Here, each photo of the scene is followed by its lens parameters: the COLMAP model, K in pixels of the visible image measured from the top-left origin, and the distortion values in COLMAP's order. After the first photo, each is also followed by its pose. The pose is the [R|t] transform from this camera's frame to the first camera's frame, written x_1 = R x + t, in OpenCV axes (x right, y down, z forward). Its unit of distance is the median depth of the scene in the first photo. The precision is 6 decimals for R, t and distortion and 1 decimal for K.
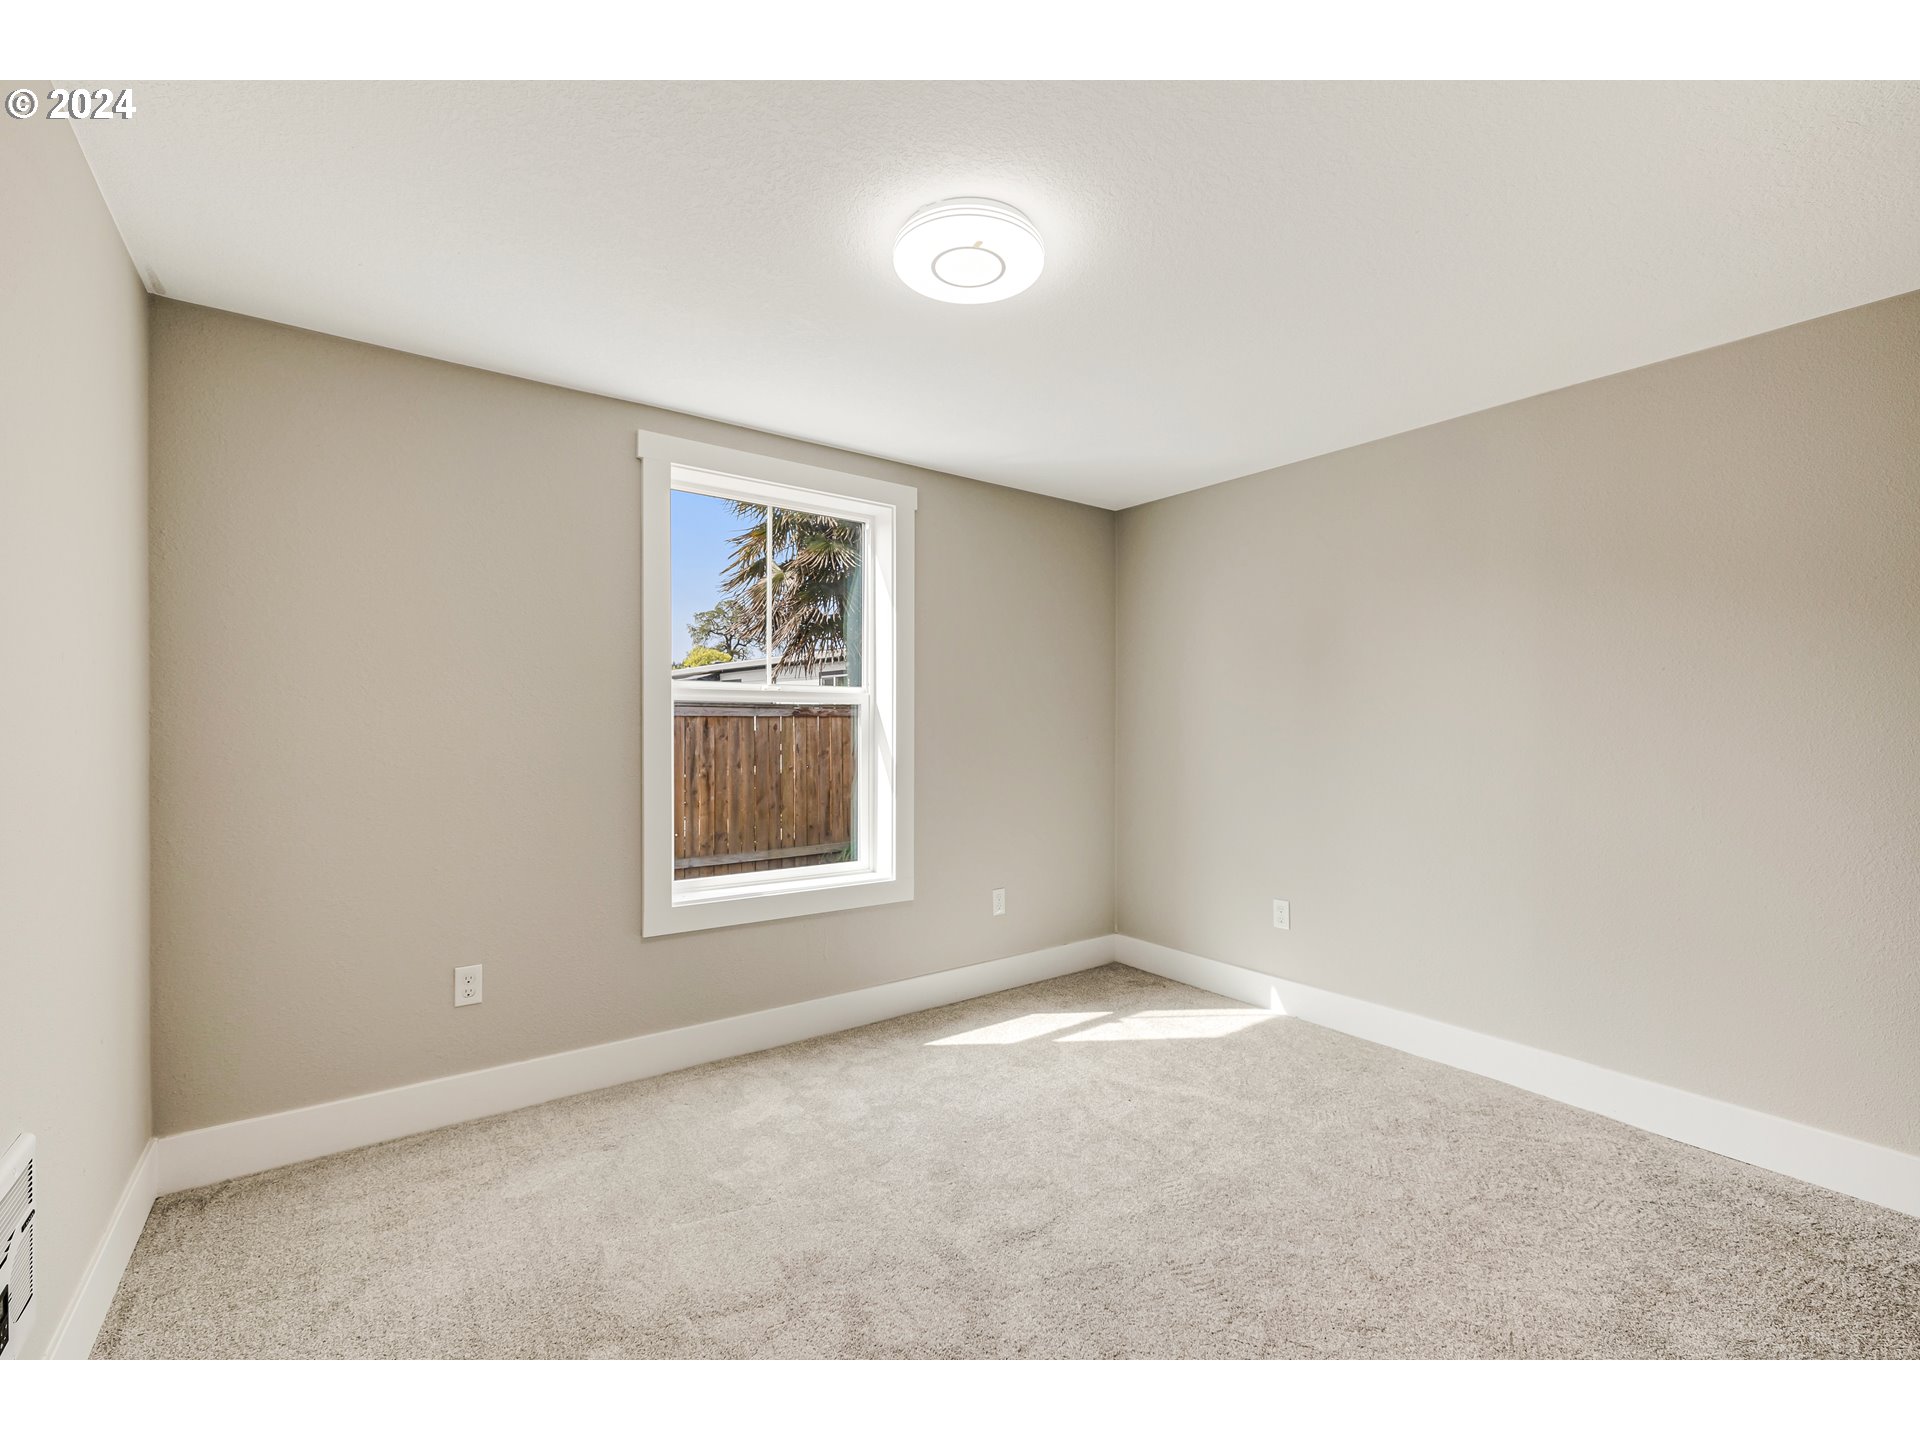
lens RADIAL K [[815.6, 0, 960.0], [0, 815.6, 720.0], [0, 0, 1]] dist [-0.000477, -0.000304]
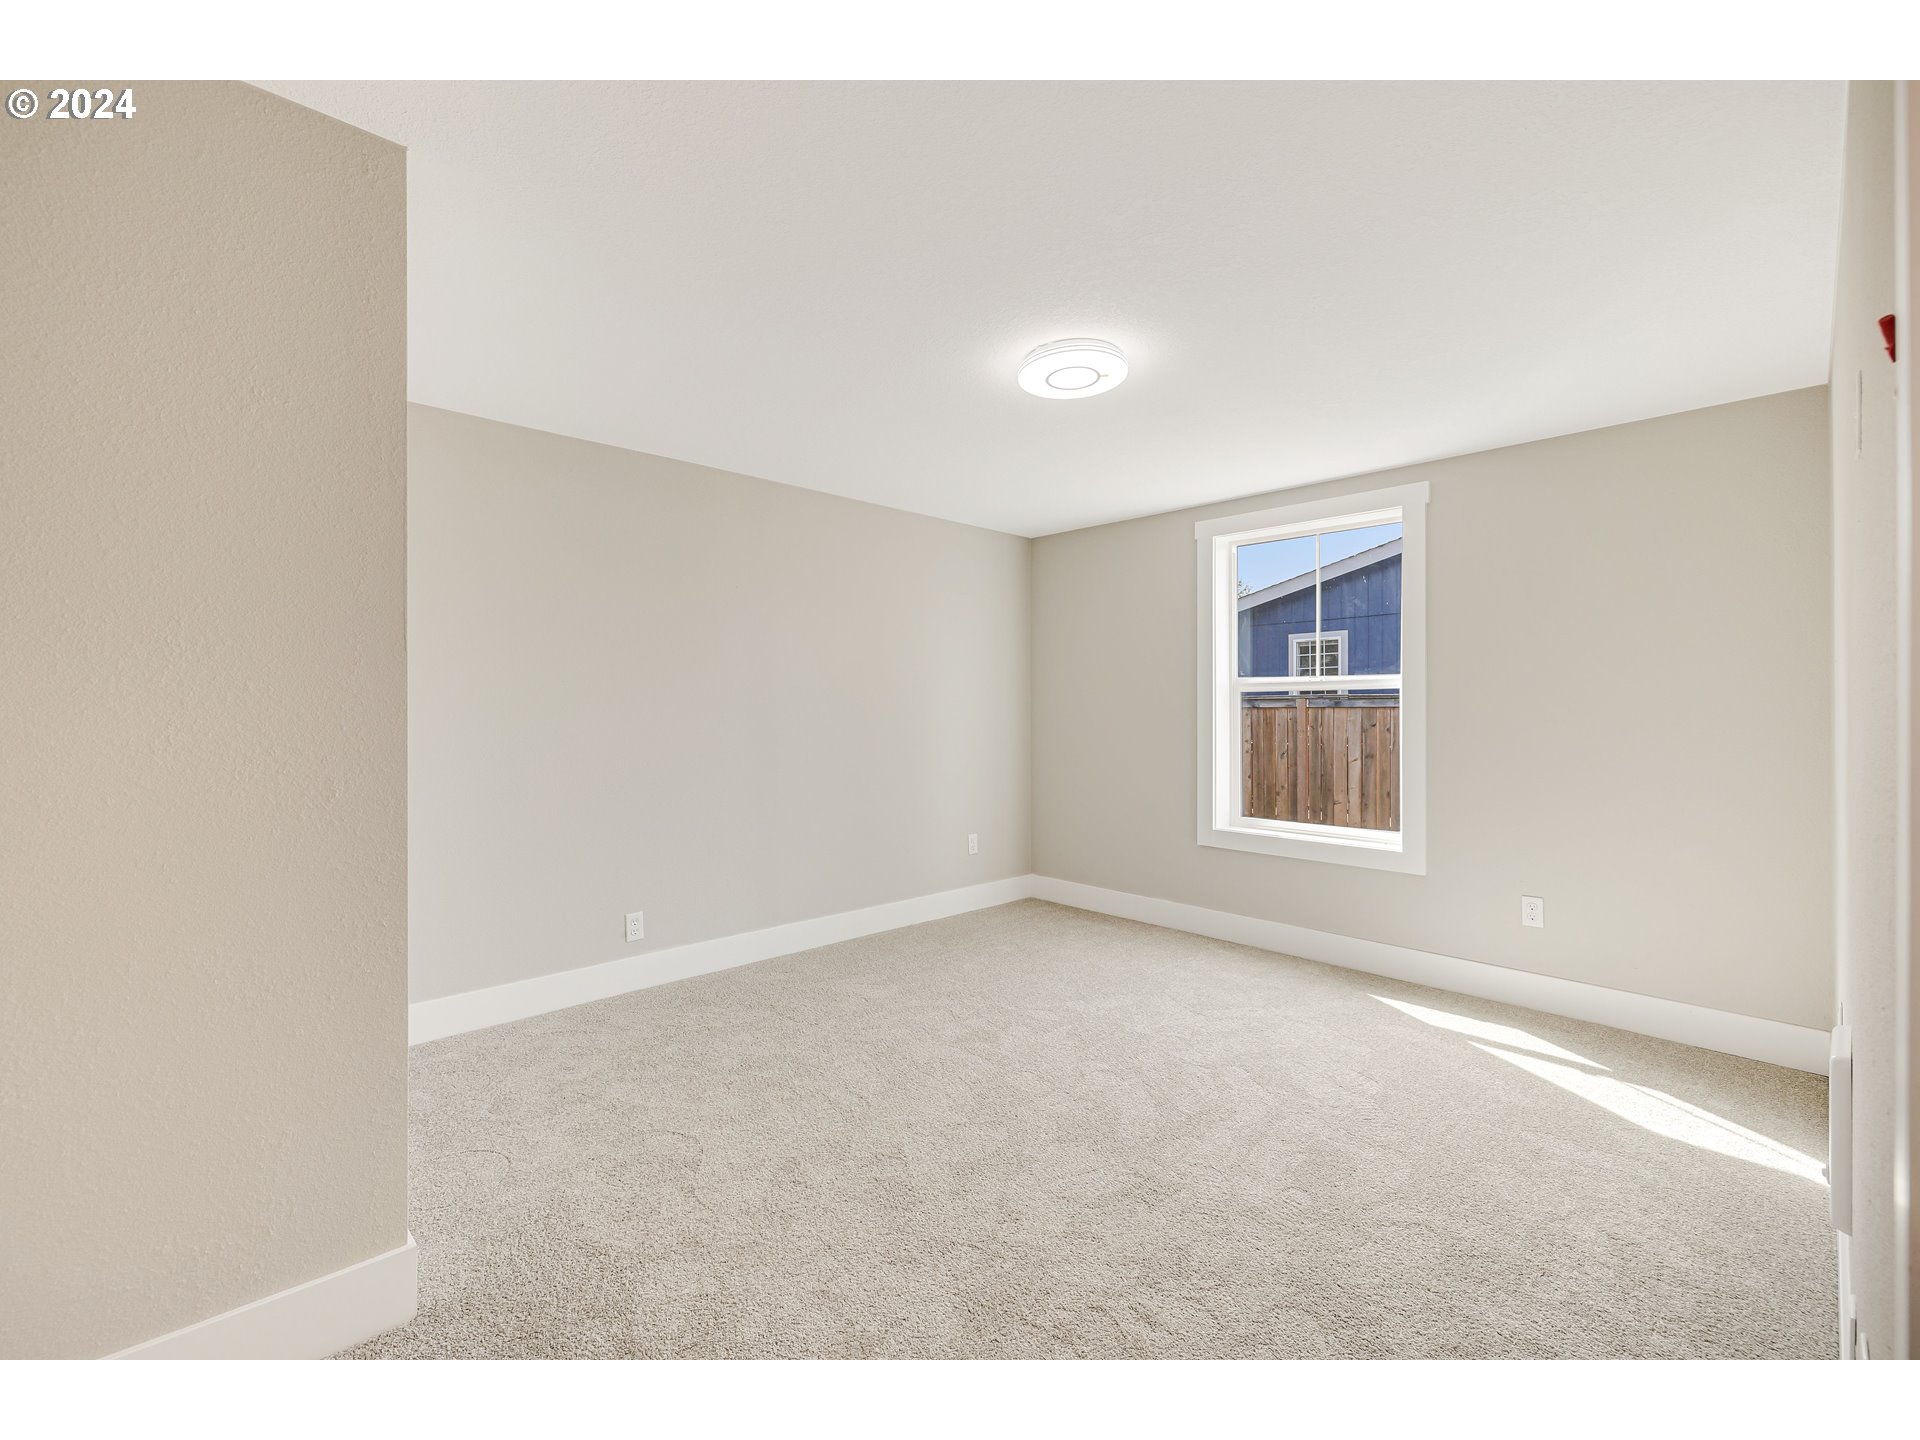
lens RADIAL K [[815.6, 0, 960.0], [0, 815.6, 720.0], [0, 0, 1]] dist [-0.000477, -0.000304]
pose [[0.125532, 0.001942, -0.992088, 0.958580], [-0.010922, 0.999940, 0.000575, 0.028632], [0.992029, 0.010763, 0.125546, 0.294933]]
